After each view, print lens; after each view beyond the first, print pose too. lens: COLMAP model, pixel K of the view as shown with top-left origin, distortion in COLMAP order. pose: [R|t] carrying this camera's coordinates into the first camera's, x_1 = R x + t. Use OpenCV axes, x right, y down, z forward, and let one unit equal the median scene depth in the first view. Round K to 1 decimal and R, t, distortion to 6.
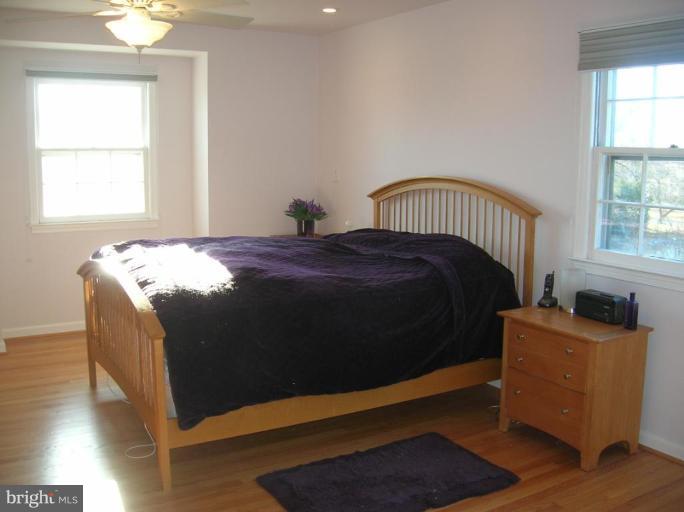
lens RADIAL K [[700.8, 0, 342.0], [0, 700.8, 256.0], [0, 0, 1]] dist [-0.210040, 0.159717]
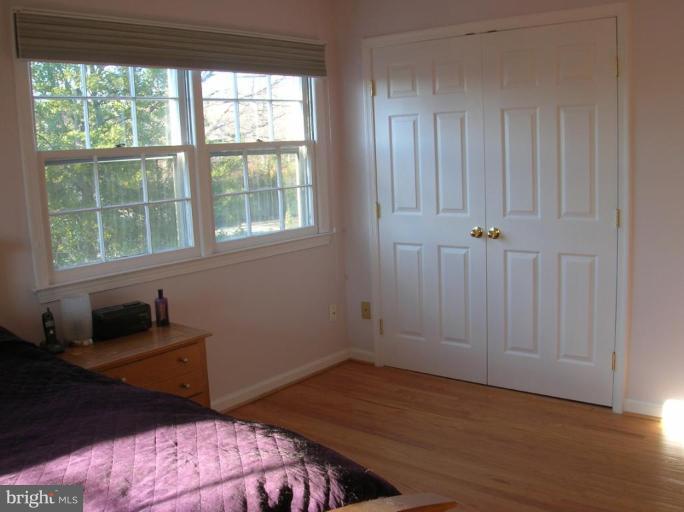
lens RADIAL K [[700.8, 0, 342.0], [0, 700.8, 256.0], [0, 0, 1]] dist [-0.210040, 0.159717]
pose [[-0.339640, -0.143311, 0.929573, -0.617821], [0.173105, 0.961917, 0.211545, -0.166656], [-0.924489, 0.232763, -0.301898, 1.055305]]
